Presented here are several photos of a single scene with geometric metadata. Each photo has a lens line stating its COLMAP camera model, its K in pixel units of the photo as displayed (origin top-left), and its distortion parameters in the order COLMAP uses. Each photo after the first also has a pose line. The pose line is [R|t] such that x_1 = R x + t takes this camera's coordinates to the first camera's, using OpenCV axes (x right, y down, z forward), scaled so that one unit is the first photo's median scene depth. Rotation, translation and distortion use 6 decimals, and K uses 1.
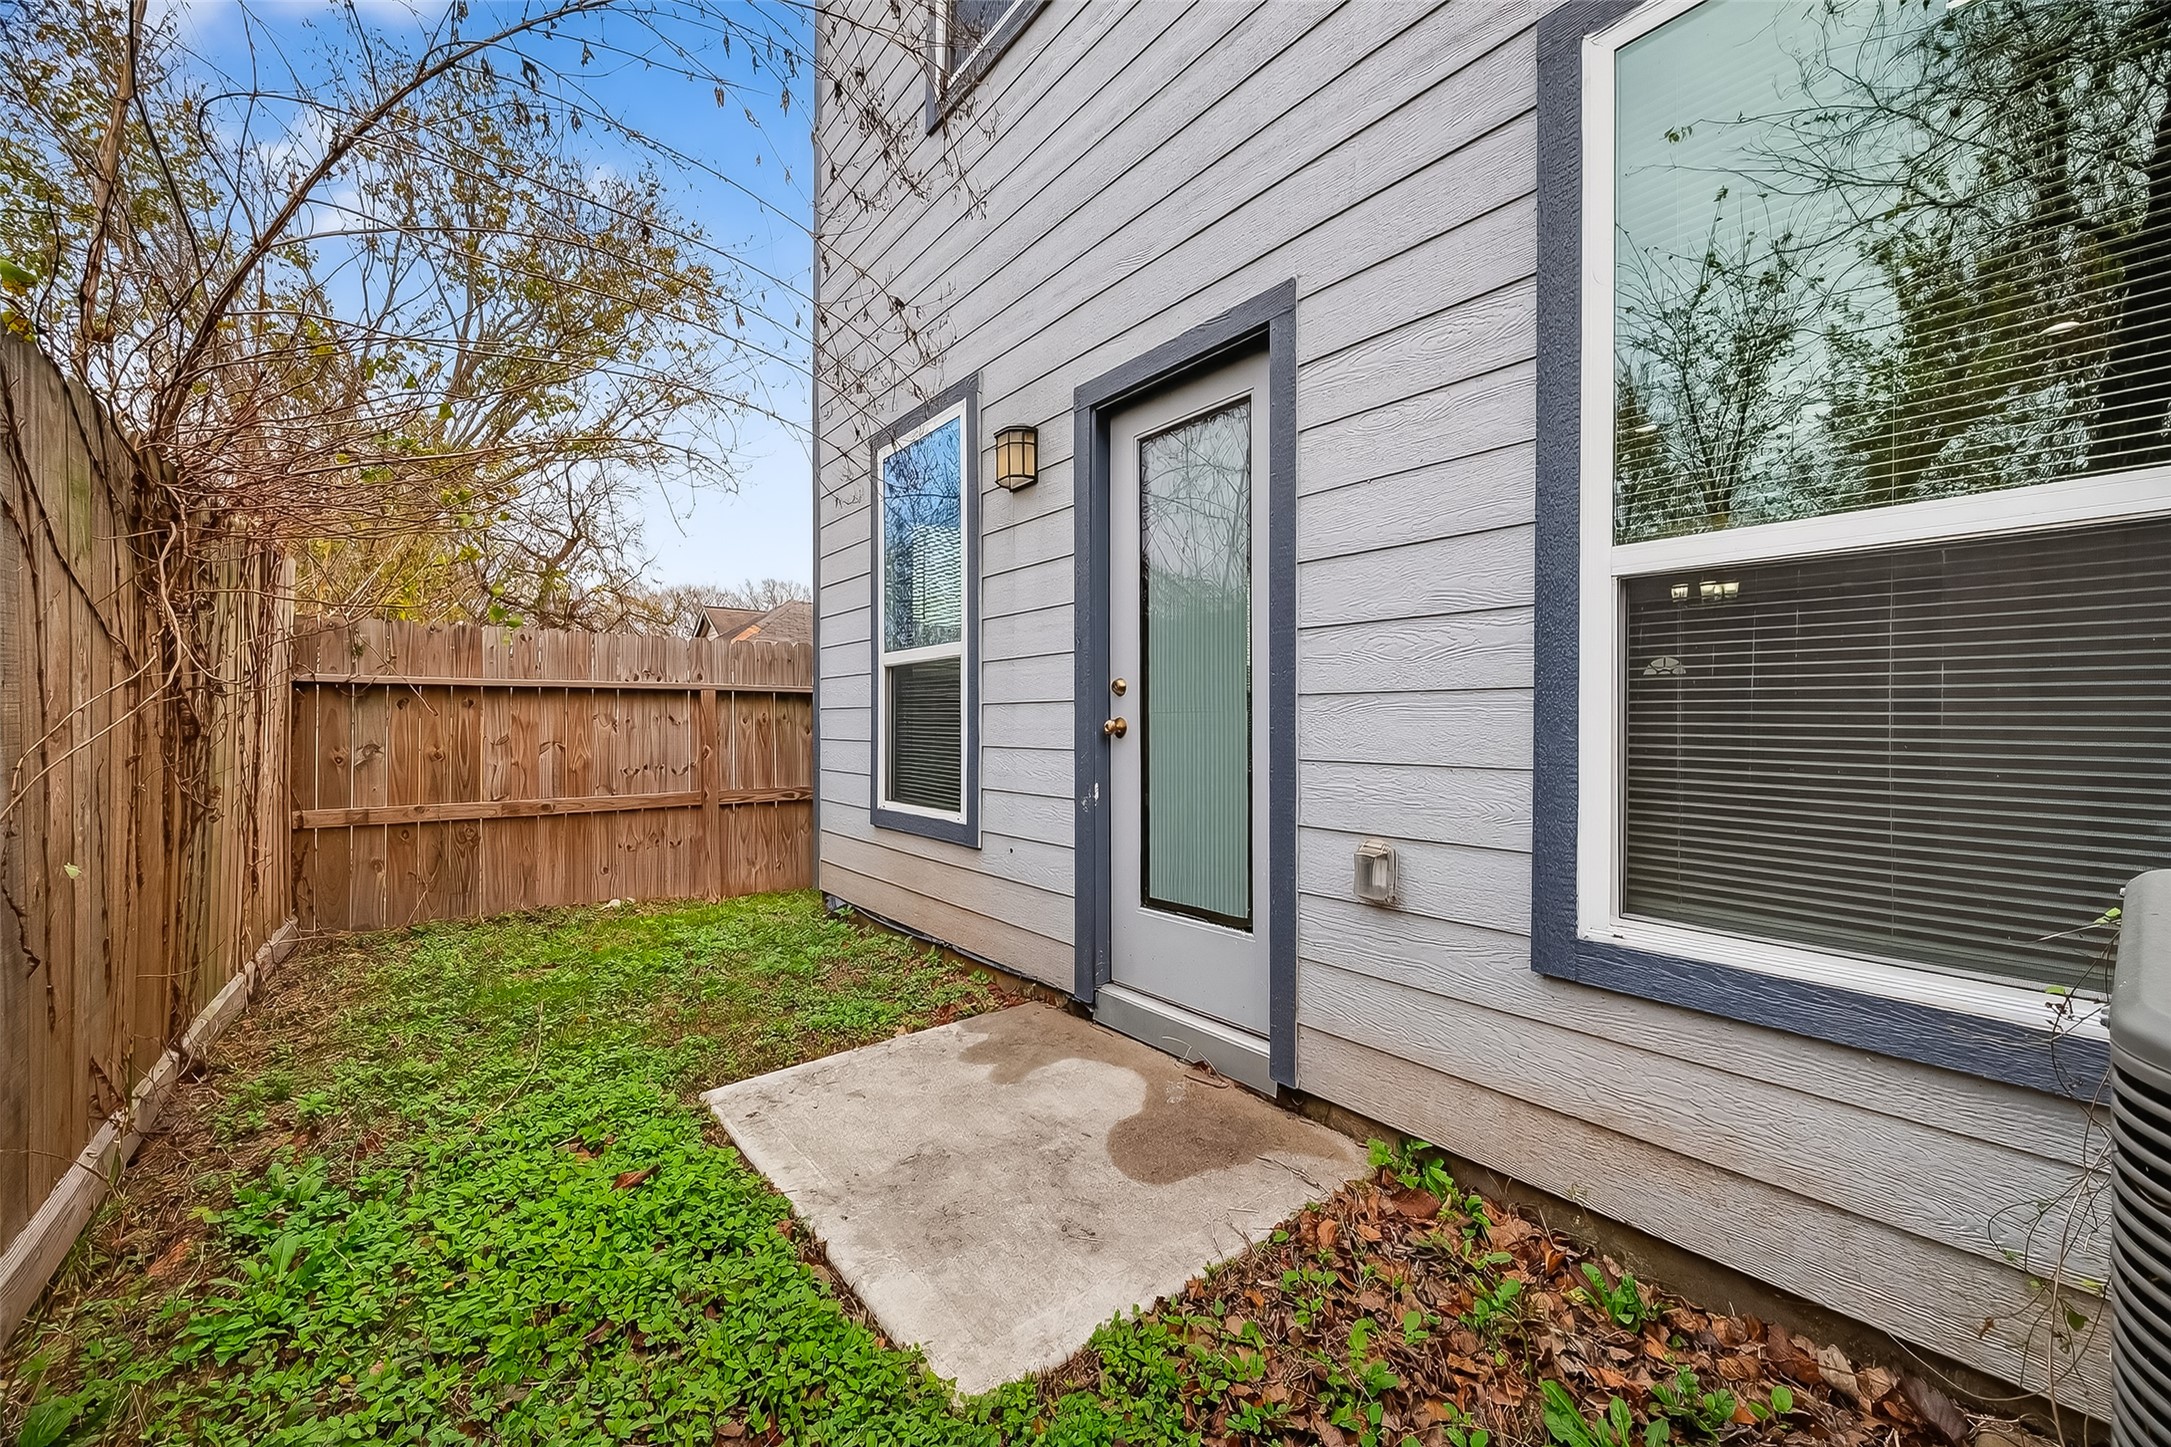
lens RADIAL K [[873.0, 0, 1074.3], [0, 873.0, 715.3], [0, 0, 1]] dist [-0.000811, -0.000145]
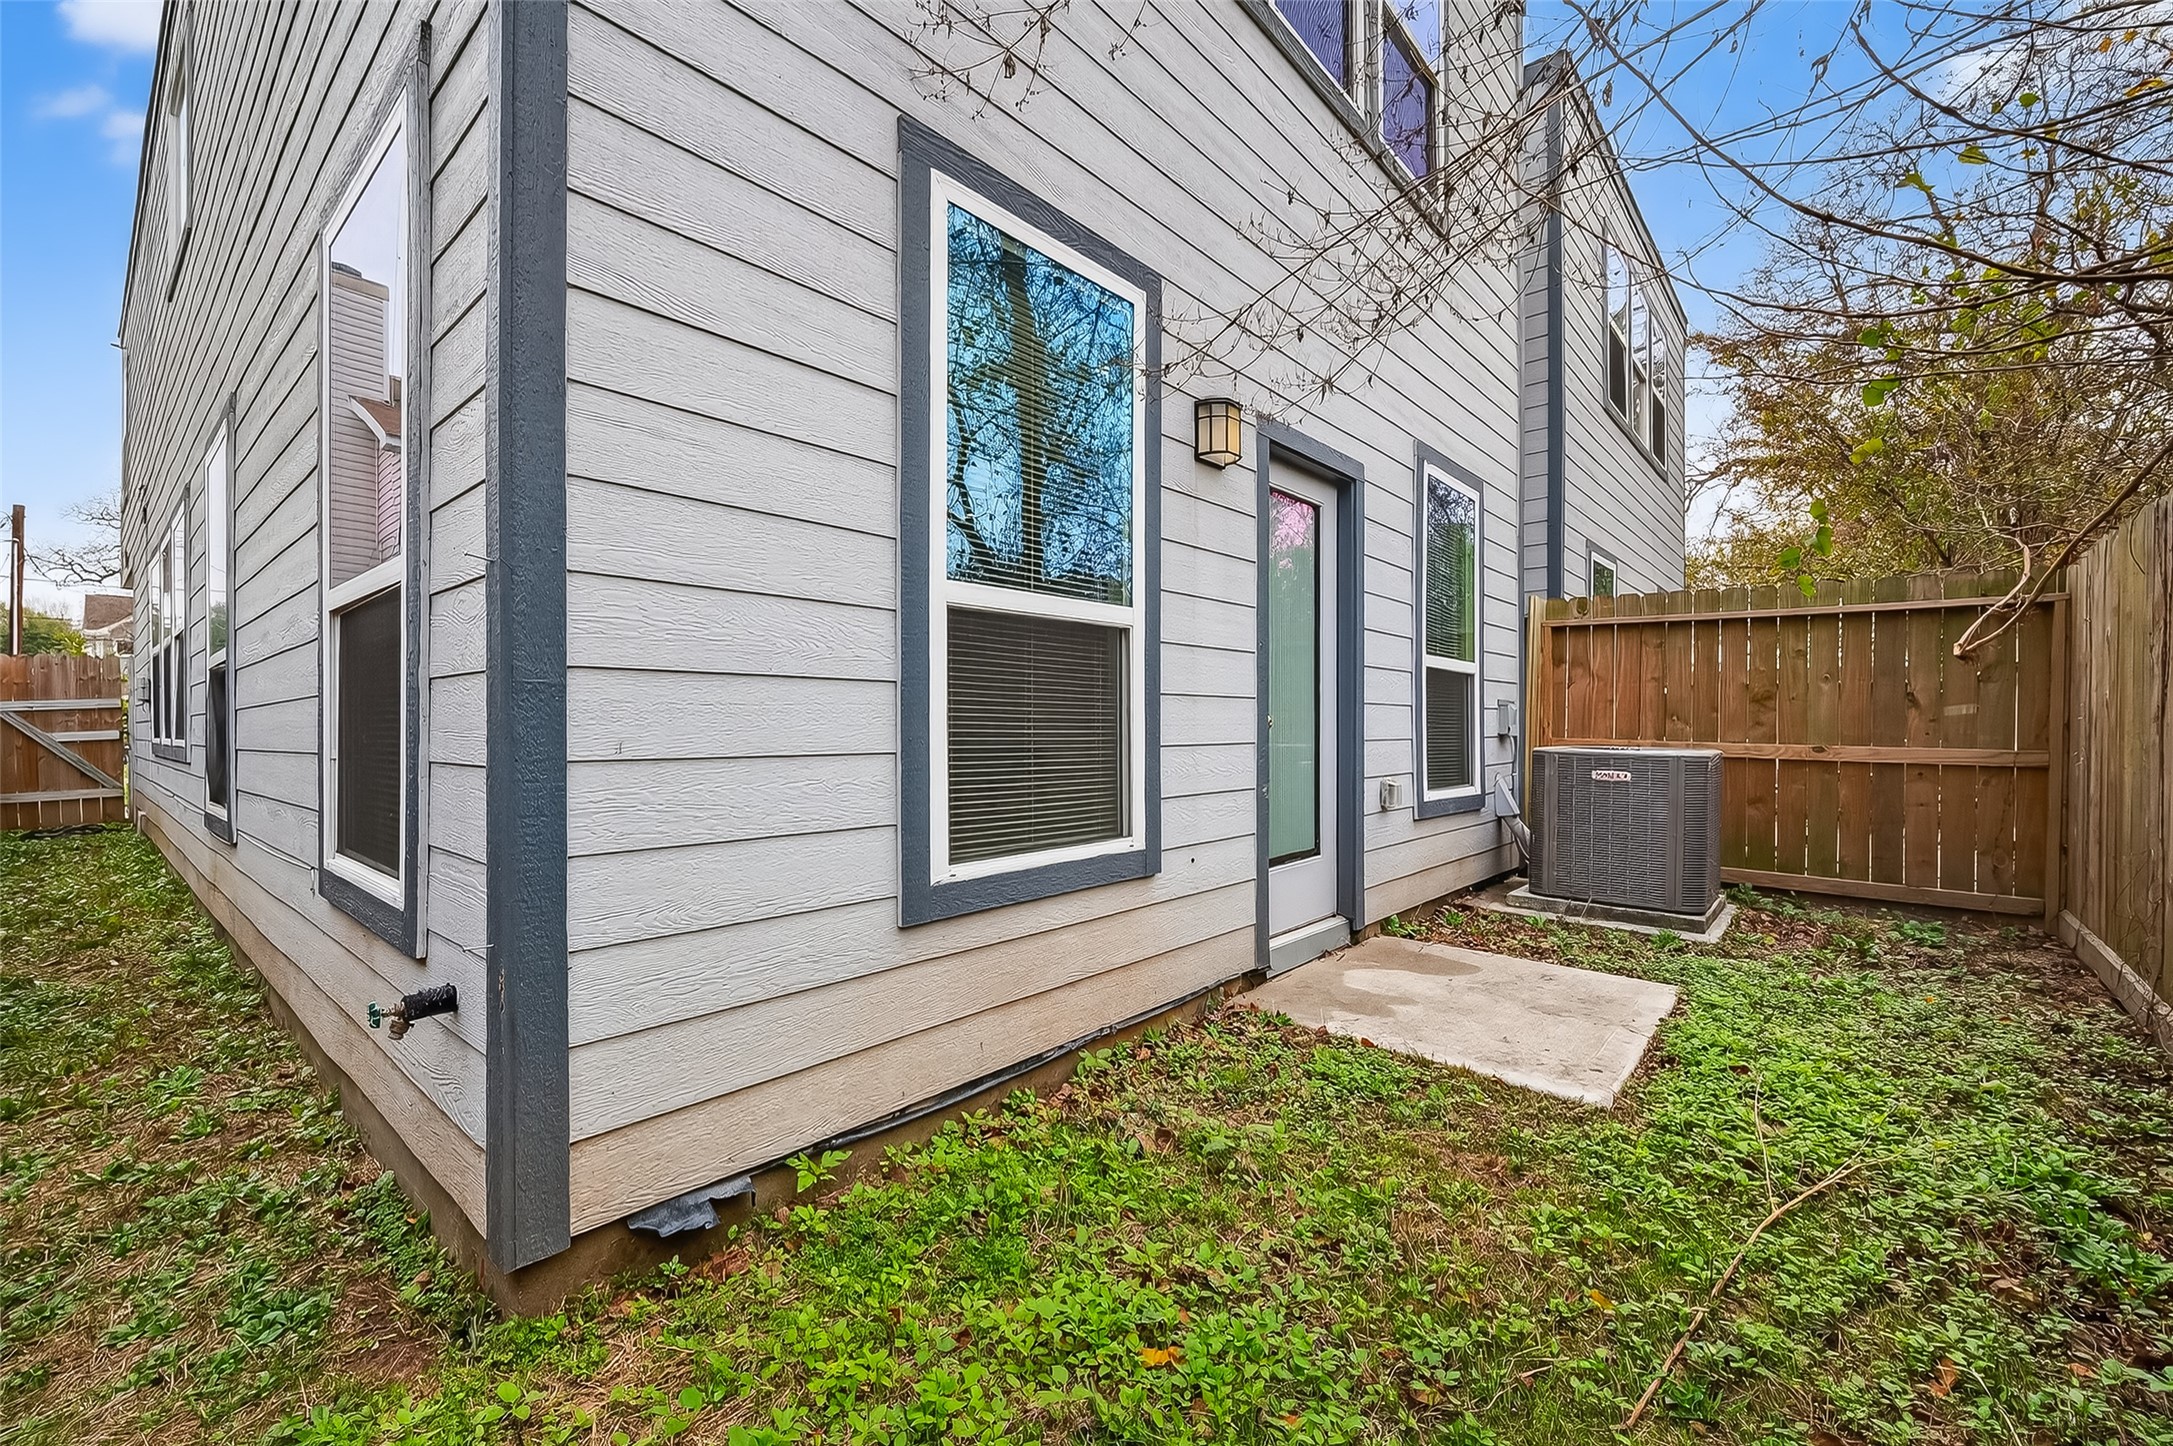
lens RADIAL K [[873.8, 0, 1075.2], [0, 873.8, 714.8], [0, 0, 1]] dist [-0.000811, -0.000145]
pose [[-0.180815, 0.011374, 0.983451, -1.013079], [-0.006223, 0.999900, -0.012708, 0.020668], [-0.983497, -0.008417, -0.180726, 1.399308]]
